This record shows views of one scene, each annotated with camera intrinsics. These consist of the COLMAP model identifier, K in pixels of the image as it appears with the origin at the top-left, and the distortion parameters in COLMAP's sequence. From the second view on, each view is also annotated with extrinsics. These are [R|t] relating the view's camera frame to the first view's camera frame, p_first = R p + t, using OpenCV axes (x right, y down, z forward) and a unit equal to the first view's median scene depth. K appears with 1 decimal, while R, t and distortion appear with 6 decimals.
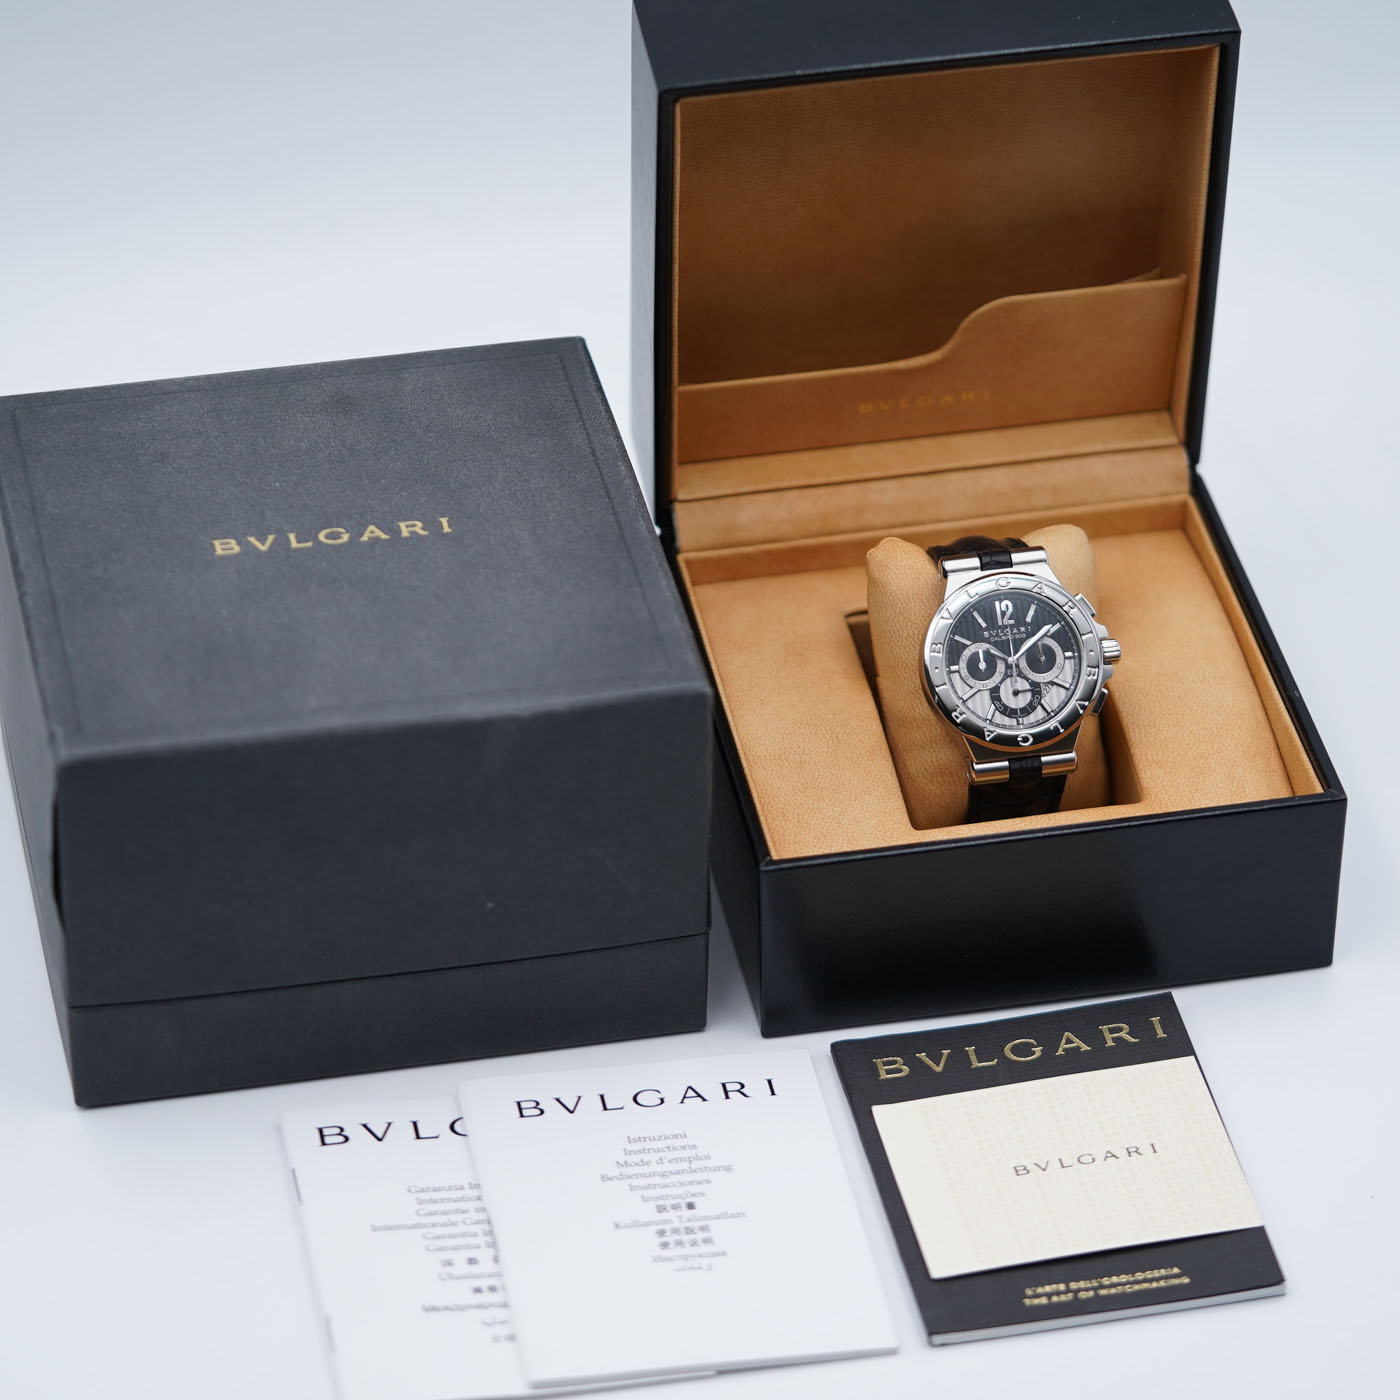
lens RADIAL K [[7266.0, 0, 700.1], [0, 7266.0, 697.9], [0, 0, 1]] dist [0.288845, 0.000000]
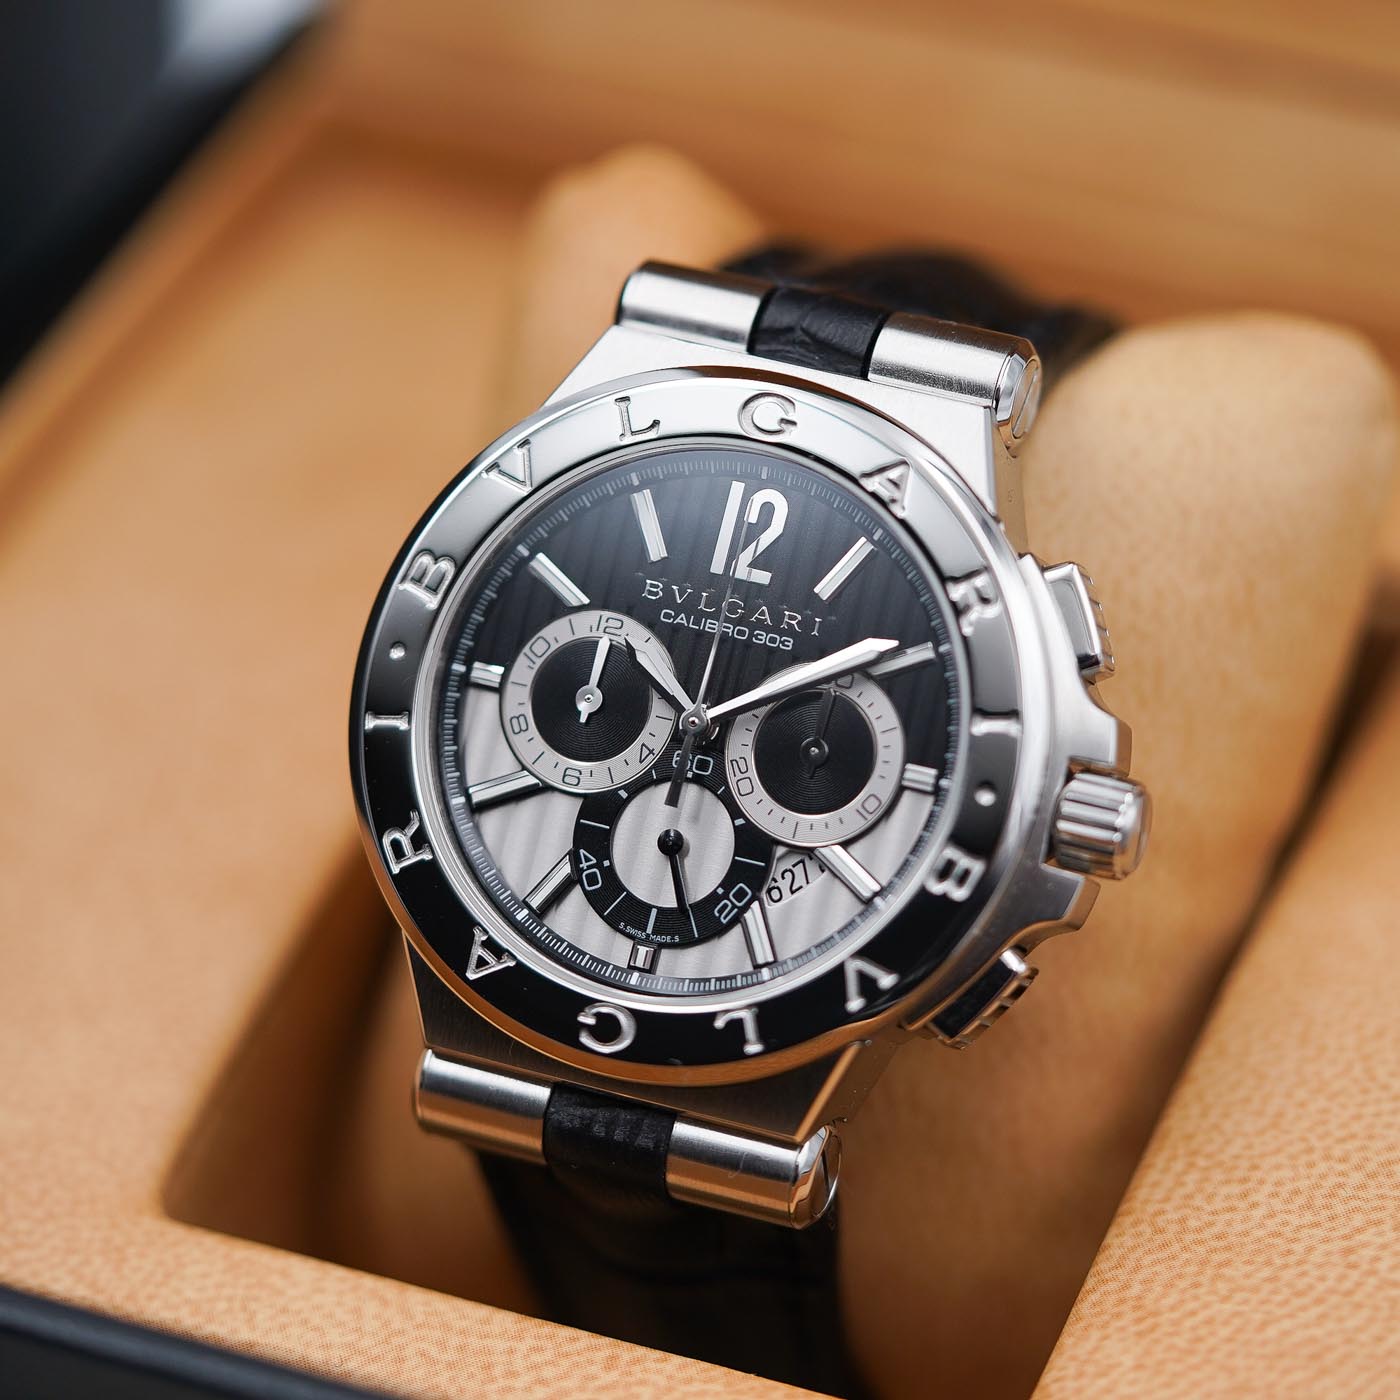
lens RADIAL K [[7266.0, 0, 700.4], [0, 7266.0, 704.7], [0, 0, 1]] dist [0.288845, 0.000000]
pose [[0.824821, 0.324048, -0.463317, 0.159287], [-0.317903, 0.943460, 0.093918, -0.029242], [0.467555, 0.069824, 0.881202, 0.778046]]
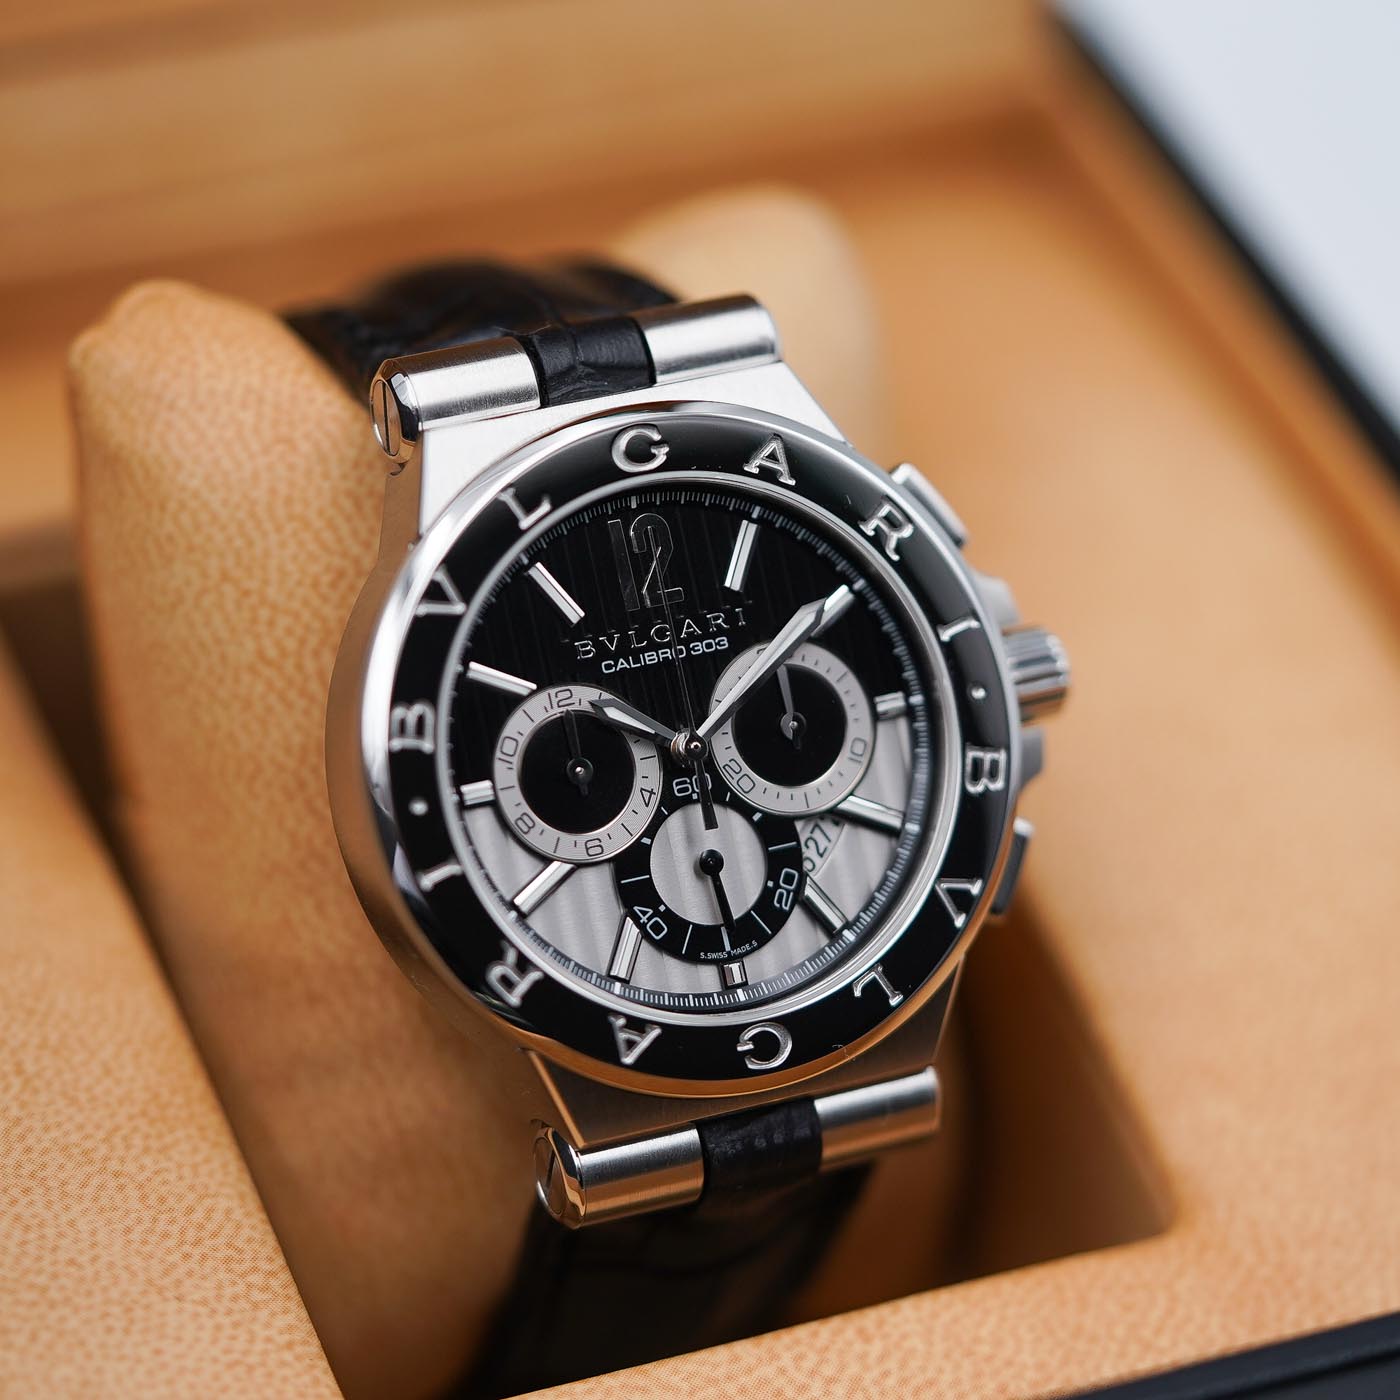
lens RADIAL K [[7266.0, 0, 704.6], [0, 7266.0, 702.6], [0, 0, 1]] dist [0.288845, 0.000000]
pose [[0.977511, -0.067744, 0.199705, -0.008538], [0.054838, 0.996076, 0.069470, -0.024684], [-0.203628, -0.056956, 0.977390, 0.744612]]
